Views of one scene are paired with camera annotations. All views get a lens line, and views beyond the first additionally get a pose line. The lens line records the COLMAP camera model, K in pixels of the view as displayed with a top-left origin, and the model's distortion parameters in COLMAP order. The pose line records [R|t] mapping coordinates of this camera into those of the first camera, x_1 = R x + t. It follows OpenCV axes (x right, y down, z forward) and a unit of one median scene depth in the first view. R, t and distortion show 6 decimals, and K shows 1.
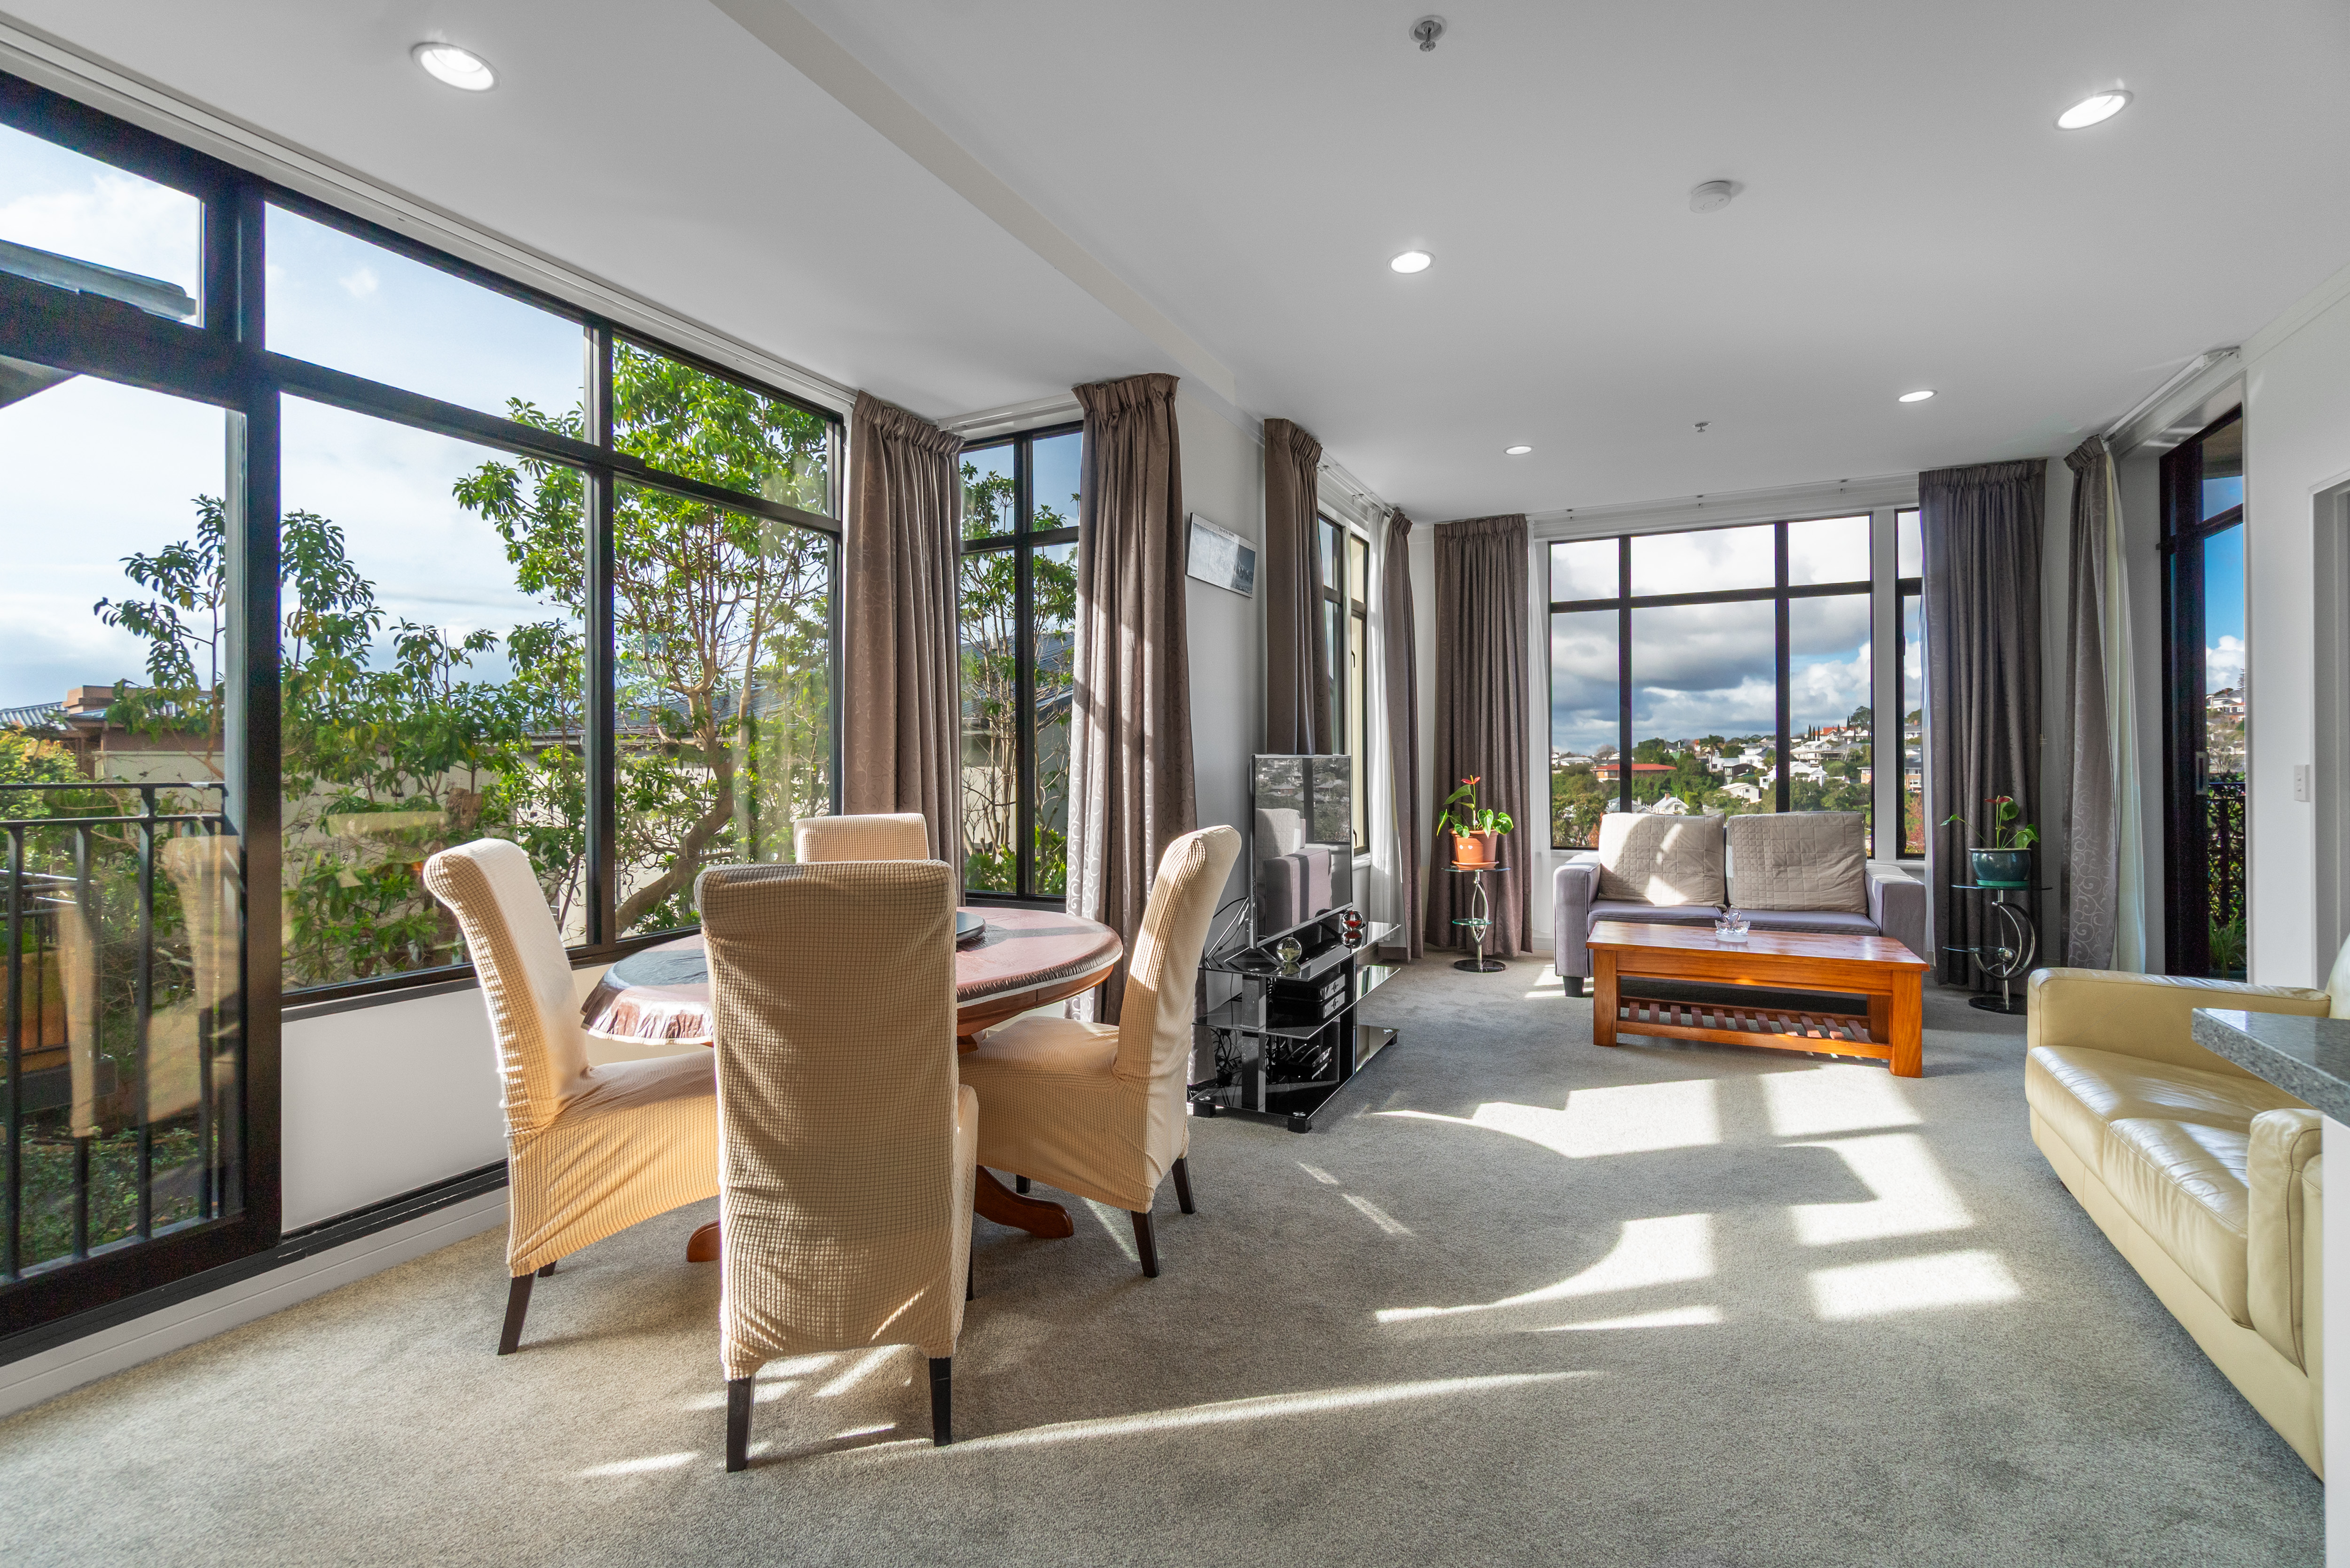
lens RADIAL K [[1013.3, 0, 1181.4], [0, 1013.3, 770.2], [0, 0, 1]] dist [-0.002056, -0.000425]
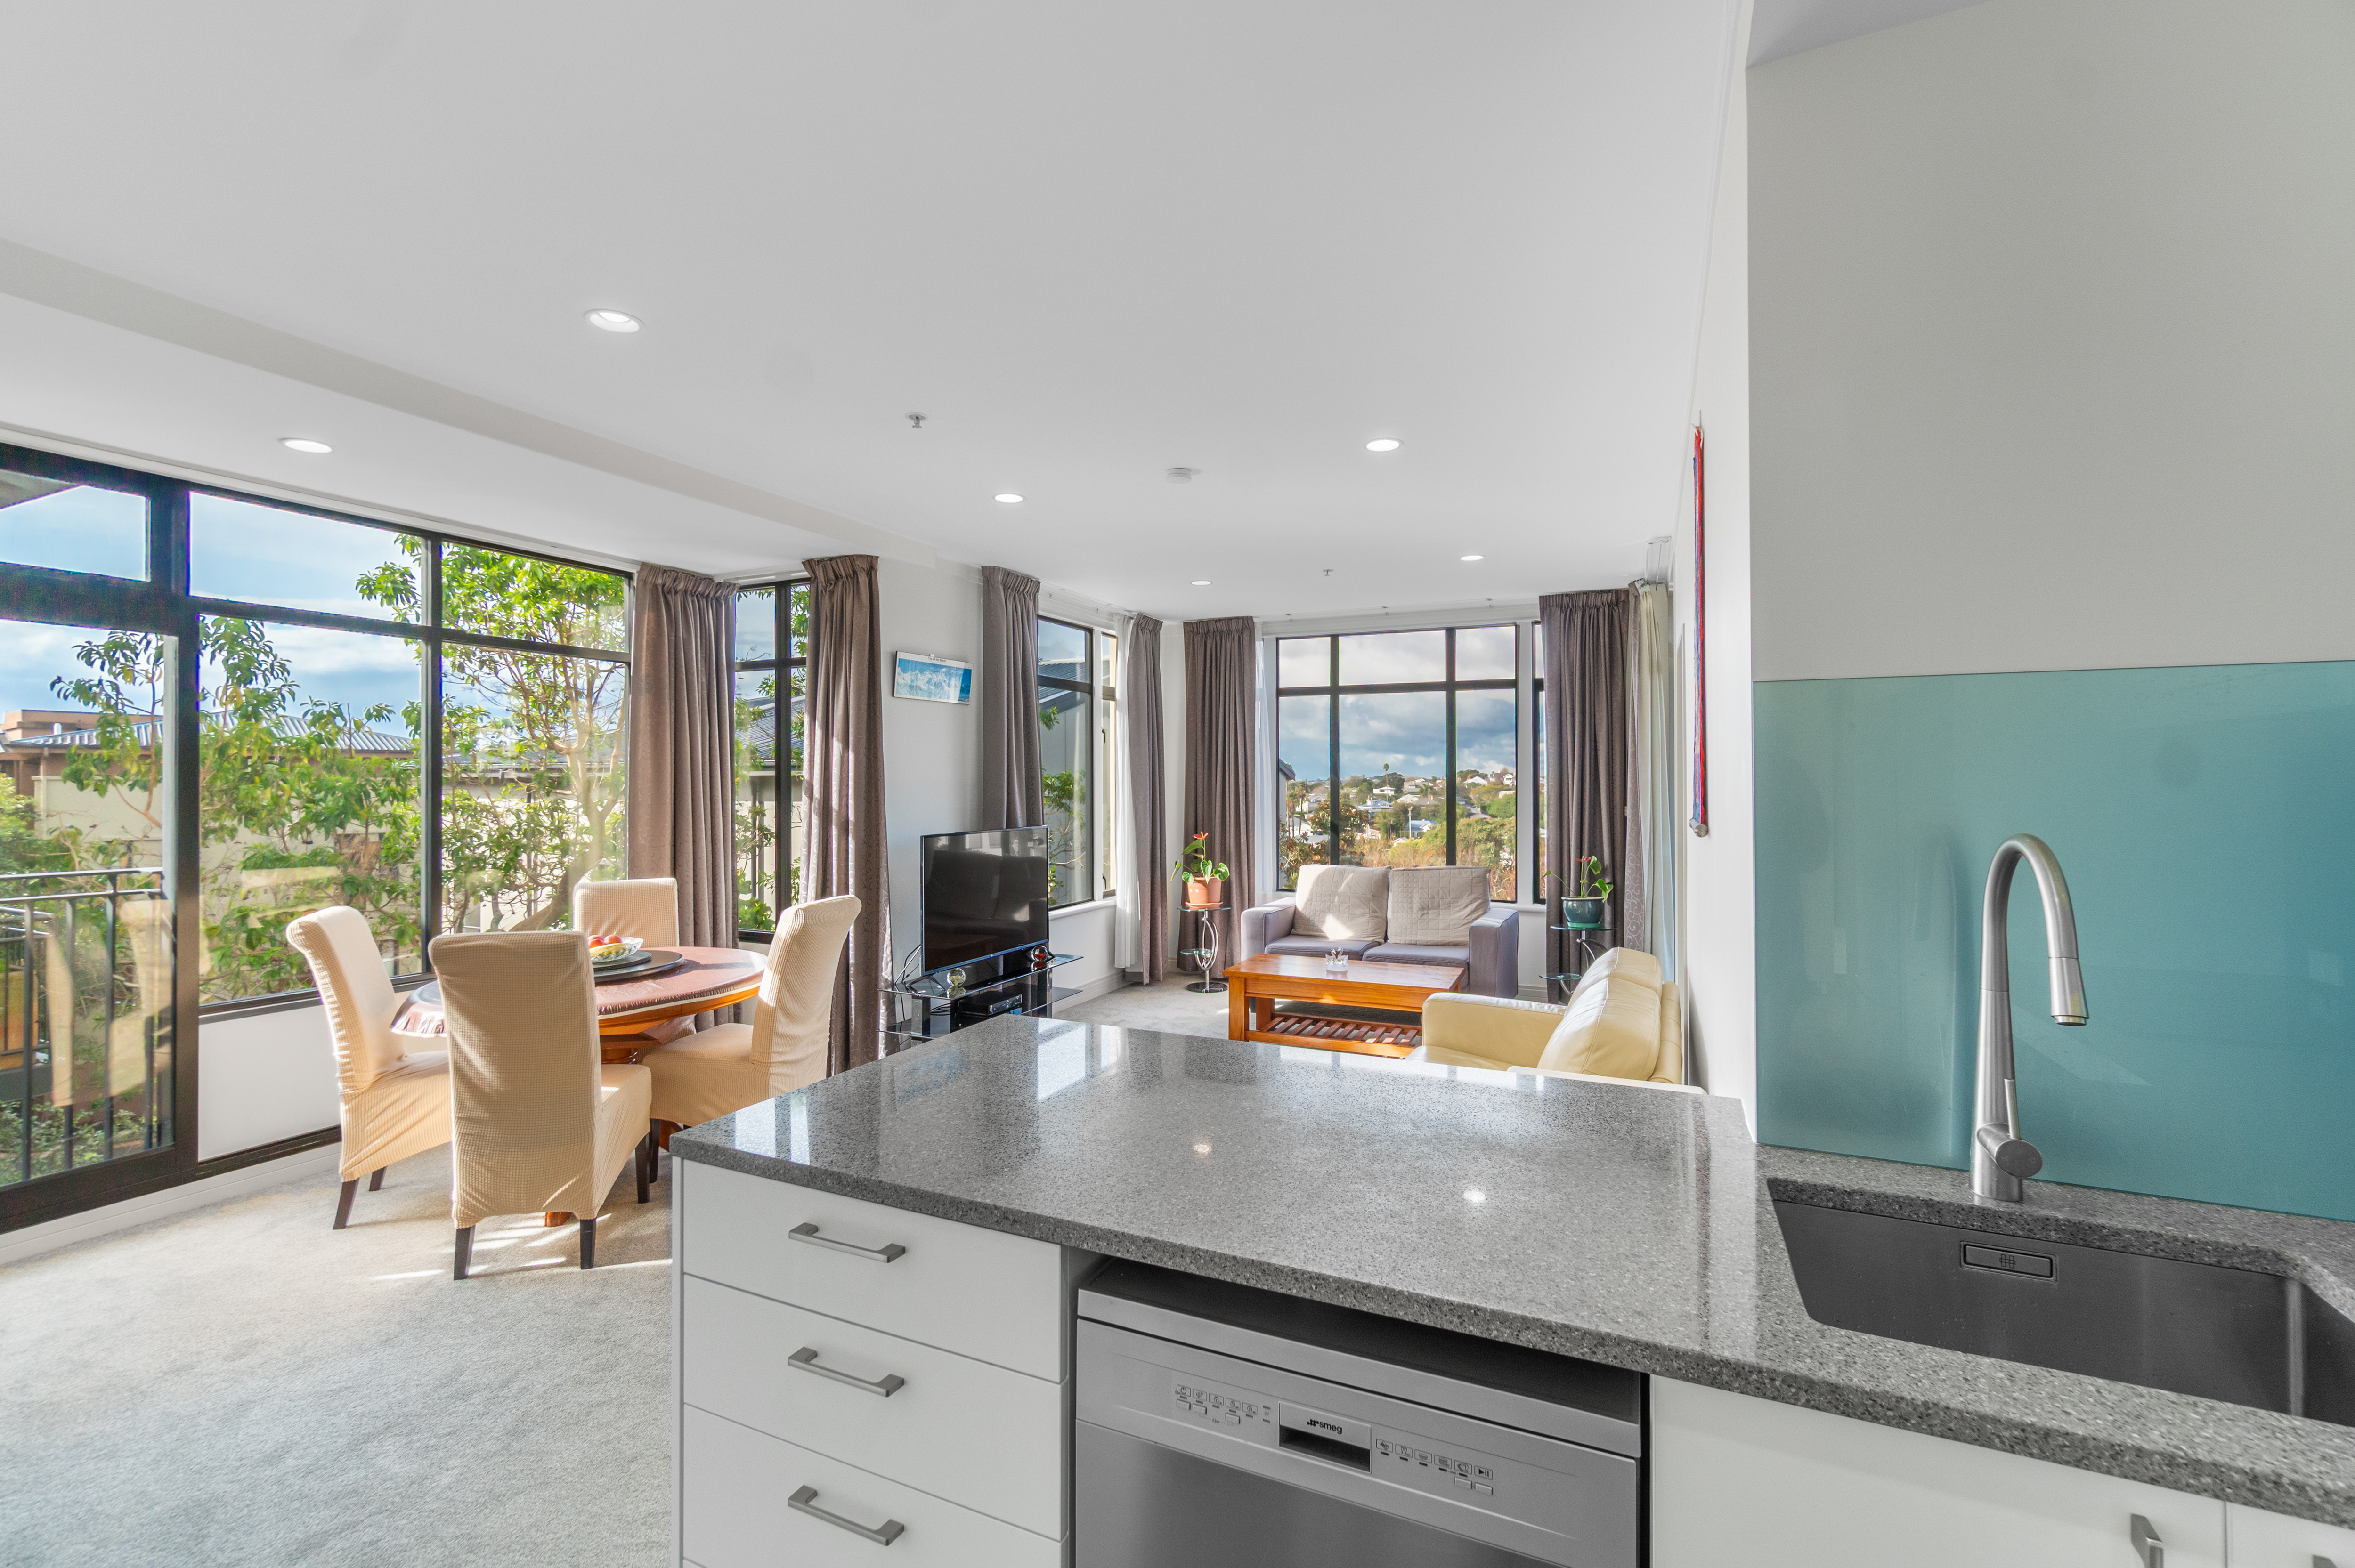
lens RADIAL K [[1022.9, 0, 1166.7], [0, 1022.9, 789.1], [0, 0, 1]] dist [-0.001822, -0.000085]
pose [[0.999756, 0.007638, 0.020710, 0.350236], [-0.007714, 0.999964, 0.003633, -0.081025], [-0.020682, -0.003791, 0.999779, -0.373318]]
